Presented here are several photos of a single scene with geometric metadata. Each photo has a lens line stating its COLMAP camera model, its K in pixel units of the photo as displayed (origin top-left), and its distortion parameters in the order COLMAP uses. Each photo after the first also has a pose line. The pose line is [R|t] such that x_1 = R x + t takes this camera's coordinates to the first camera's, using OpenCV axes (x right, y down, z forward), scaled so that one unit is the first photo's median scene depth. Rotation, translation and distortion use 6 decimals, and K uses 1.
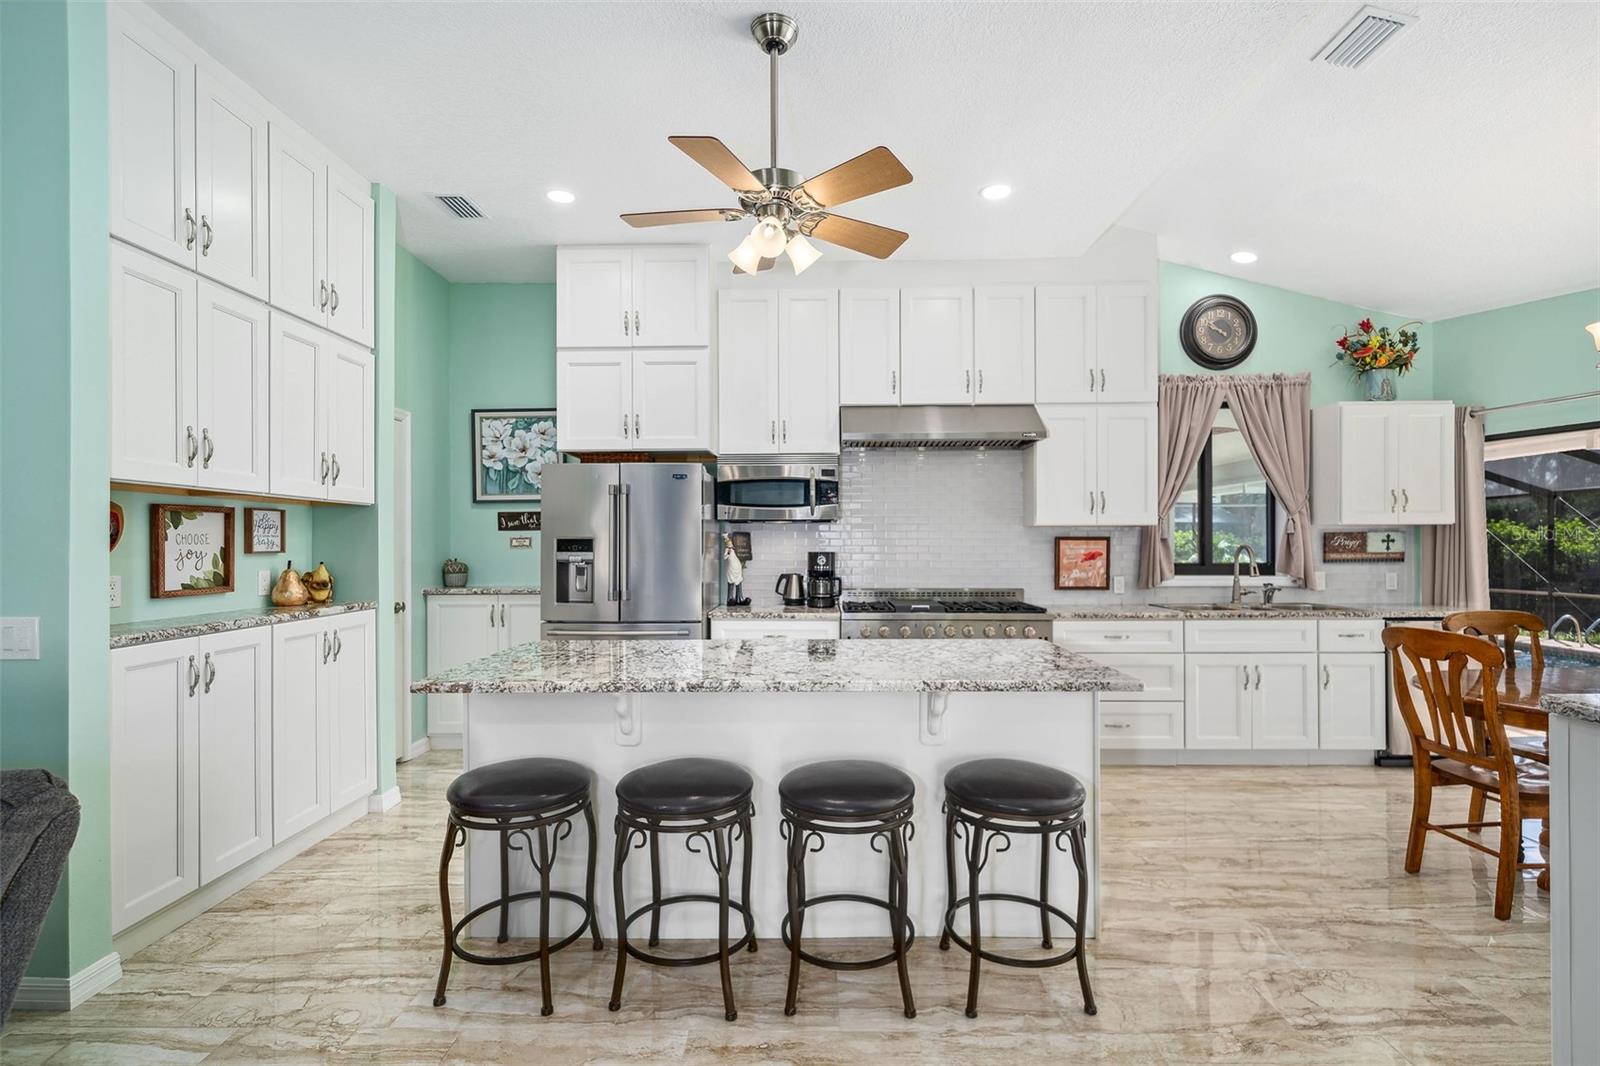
lens RADIAL K [[731.4, 0, 800.0], [0, 731.4, 533.0], [0, 0, 1]] dist [0.000003, 0.000015]
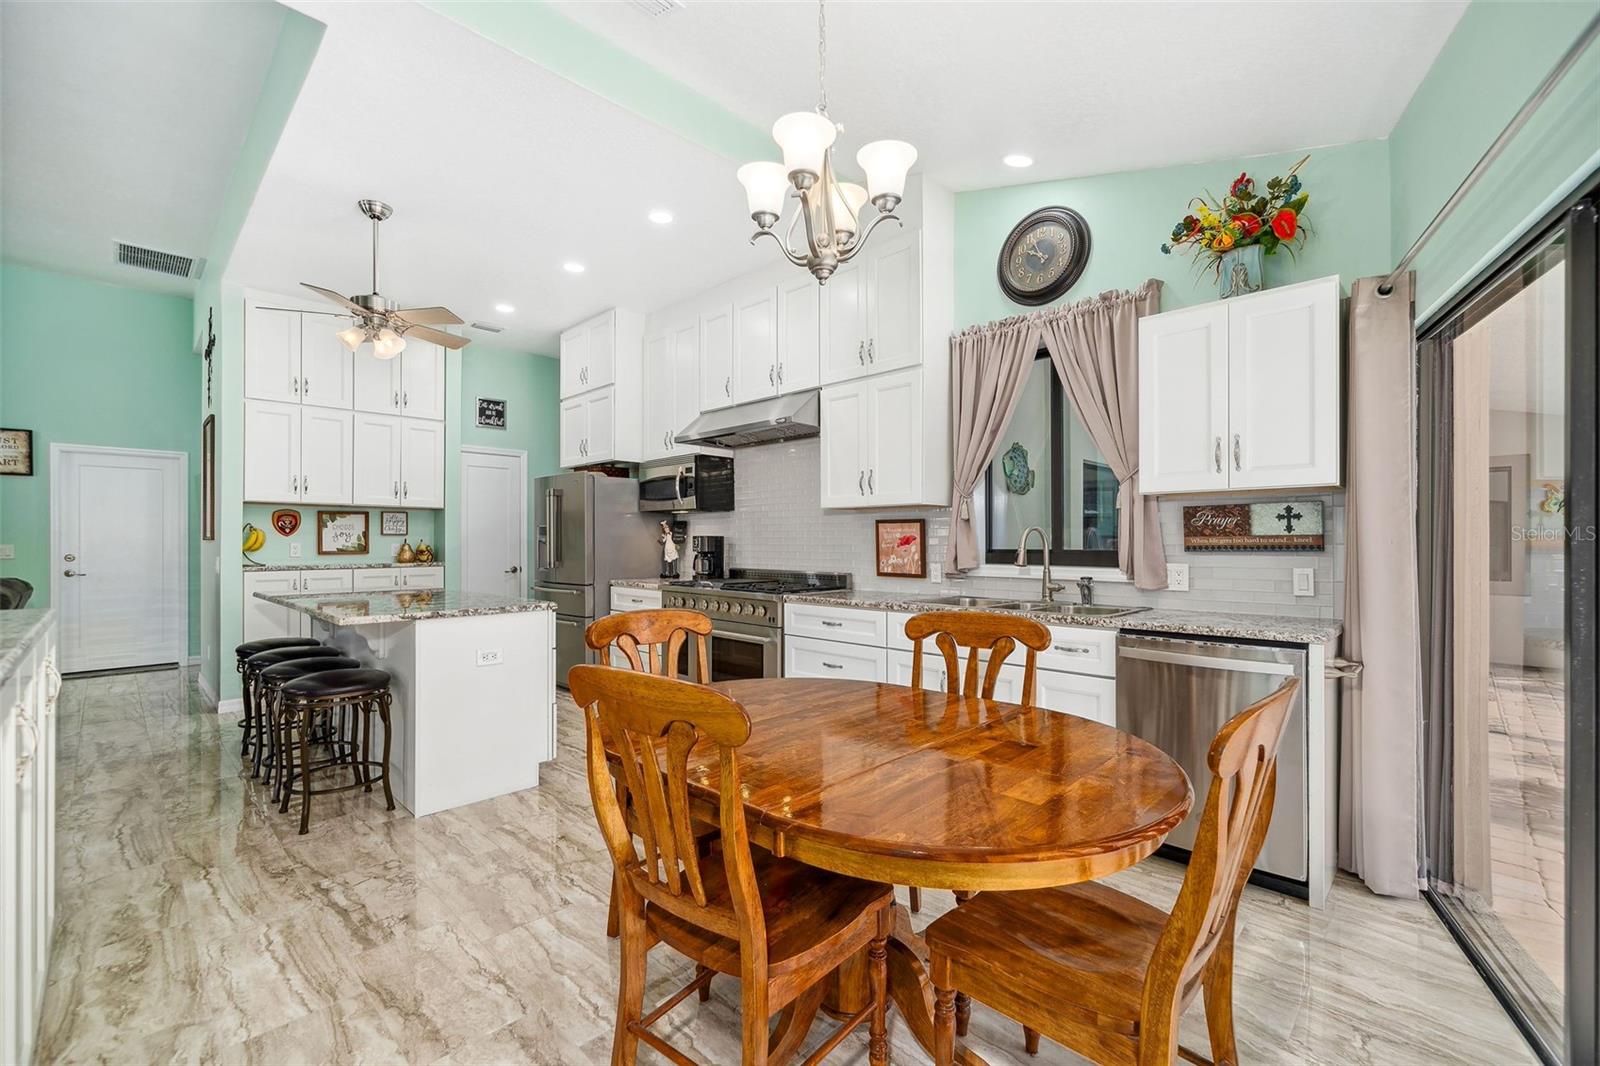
lens RADIAL K [[676.8, 0, 800.0], [0, 676.8, 533.0], [0, 0, 1]] dist [-0.001085, -0.000154]
pose [[0.730766, -0.005328, -0.682607, 0.963114], [0.008027, 0.999967, 0.000788, 0.022408], [0.682581, -0.006055, 0.730785, 0.317271]]
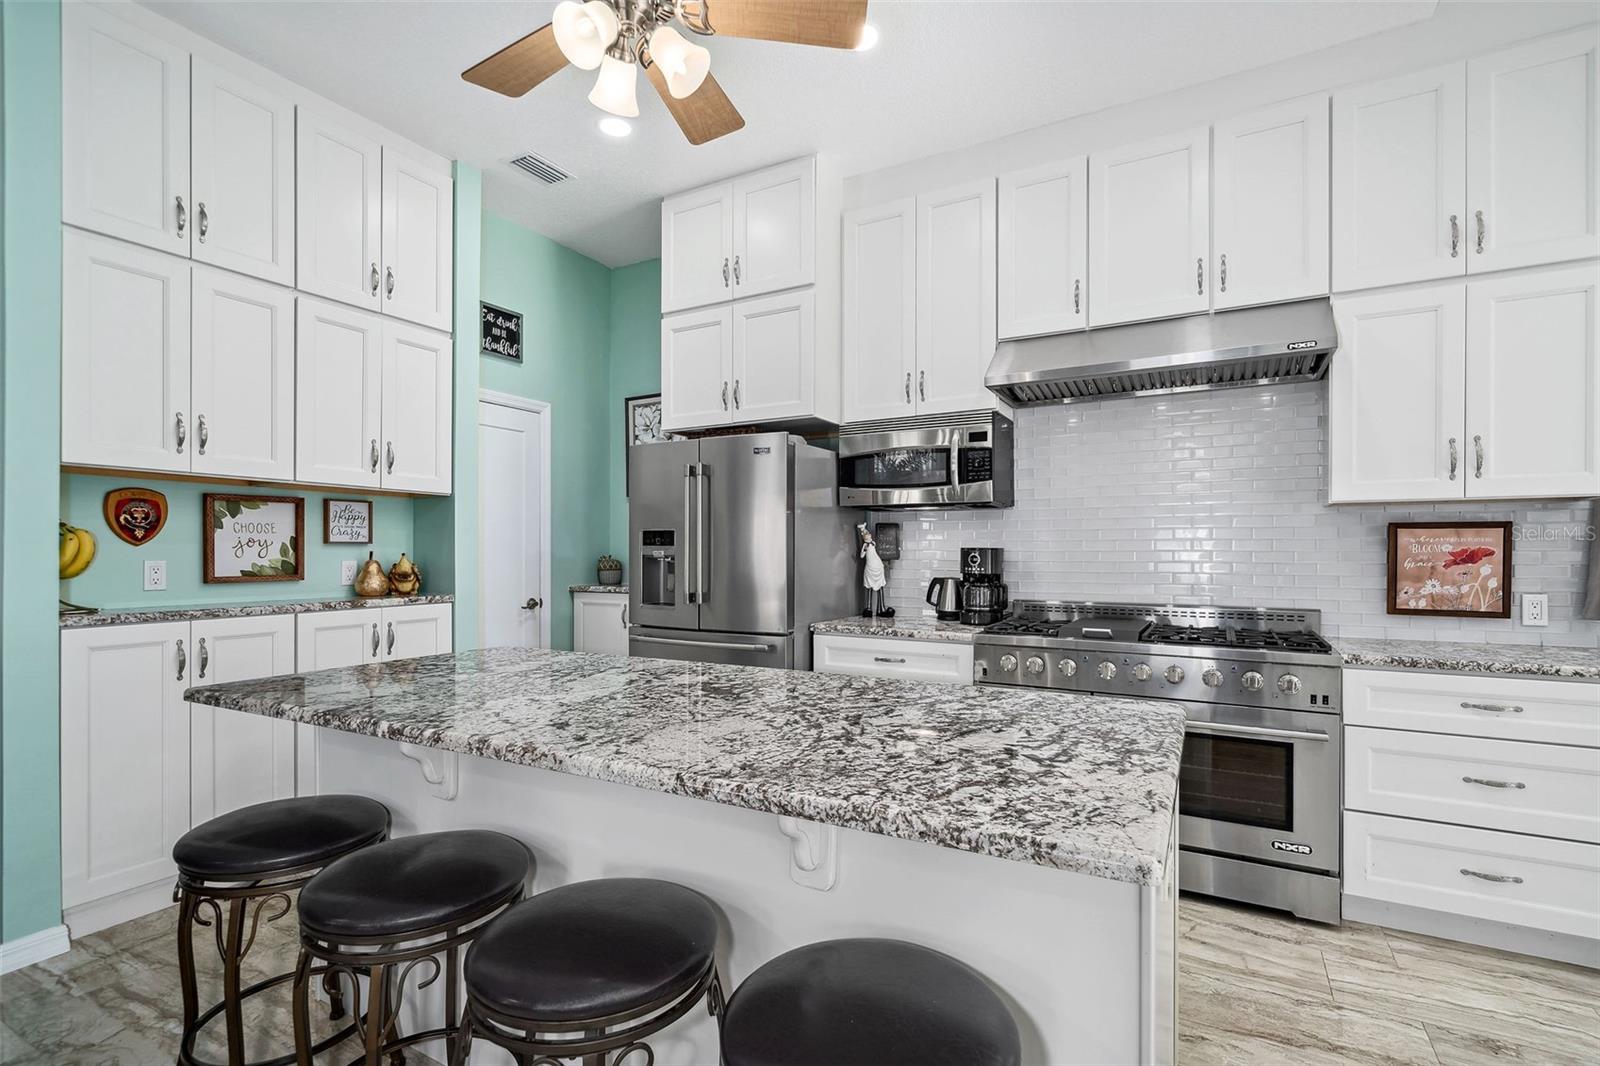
lens RADIAL K [[746.5, 0, 806.3], [0, 746.5, 548.2], [0, 0, 1]] dist [-0.000565, -0.000221]
pose [[0.884904, 0.000908, -0.465773, 0.237088], [0.003296, 0.999961, 0.008212, 0.020698], [0.465762, -0.008802, 0.884866, 0.284544]]
